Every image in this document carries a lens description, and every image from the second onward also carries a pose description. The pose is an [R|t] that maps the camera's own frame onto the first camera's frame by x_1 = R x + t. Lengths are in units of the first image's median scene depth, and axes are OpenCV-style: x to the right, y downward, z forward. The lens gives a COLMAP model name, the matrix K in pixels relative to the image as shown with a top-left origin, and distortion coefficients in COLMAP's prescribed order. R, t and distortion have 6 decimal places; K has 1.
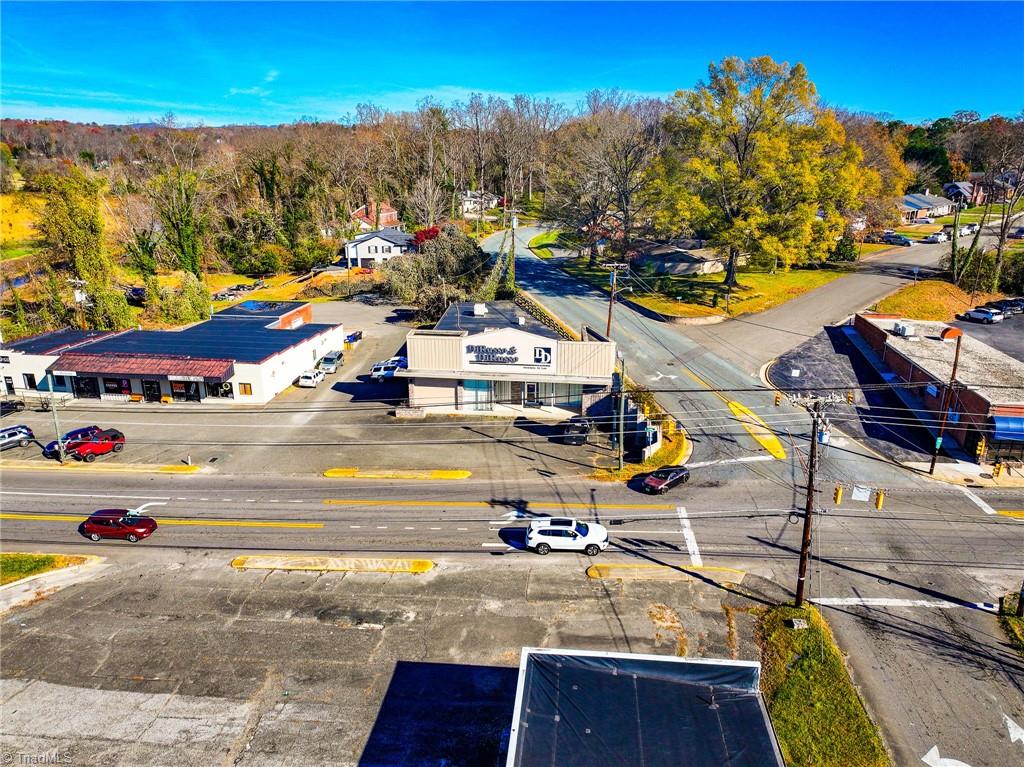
lens RADIAL K [[724.9, 0, 514.8], [0, 724.9, 377.2], [0, 0, 1]] dist [-0.000318, 0.017552]
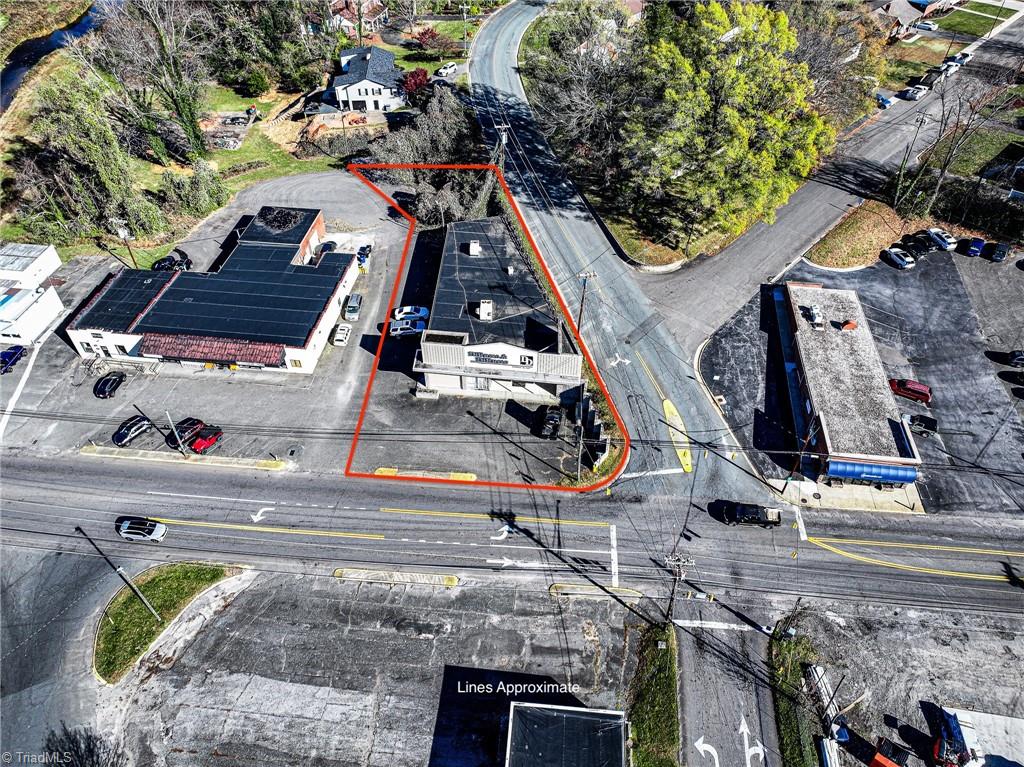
lens RADIAL K [[724.9, 0, 515.0], [0, 724.9, 381.9], [0, 0, 1]] dist [-0.000318, 0.017552]
pose [[0.999915, -0.008985, 0.009418, 0.005151], [0.003844, 0.895121, 0.445806, -0.657540], [-0.012436, -0.445732, 0.895080, -0.210636]]
